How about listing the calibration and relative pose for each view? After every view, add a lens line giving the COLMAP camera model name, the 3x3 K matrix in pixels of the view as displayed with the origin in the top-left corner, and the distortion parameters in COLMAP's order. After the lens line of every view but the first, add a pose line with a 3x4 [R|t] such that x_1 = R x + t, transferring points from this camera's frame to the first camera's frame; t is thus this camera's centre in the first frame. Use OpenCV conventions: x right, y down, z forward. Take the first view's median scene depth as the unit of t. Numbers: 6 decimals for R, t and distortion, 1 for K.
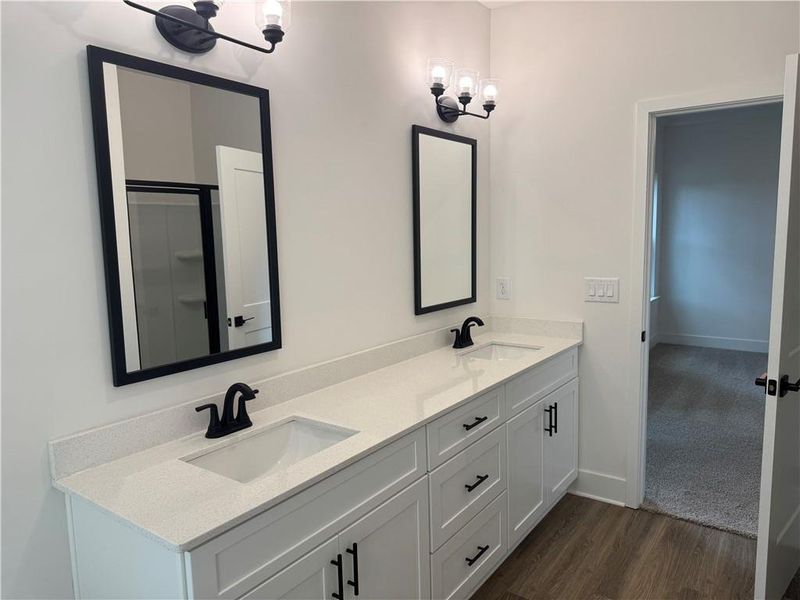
lens RADIAL K [[563.3, 0, 400.4], [0, 563.3, 299.5], [0, 0, 1]] dist [0.081049, -0.099037]
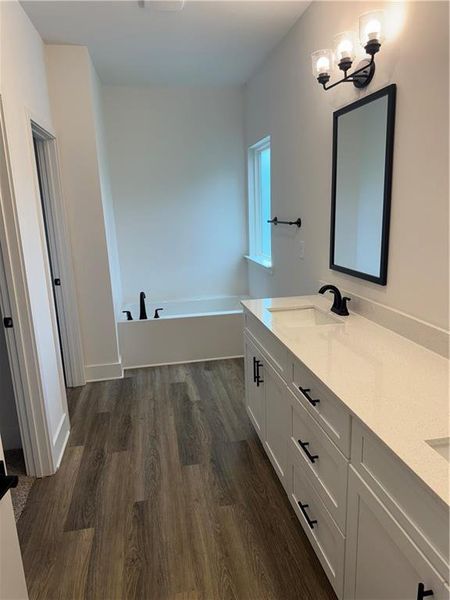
lens RADIAL K [[422.5, 0, 226.2], [0, 422.5, 300.8], [0, 0, 1]] dist [0.081049, -0.099037]
pose [[-0.694413, 0.194159, -0.692887, 0.579567], [-0.048890, 0.947954, 0.314631, -0.137511], [0.717914, 0.252359, -0.648779, 1.073402]]
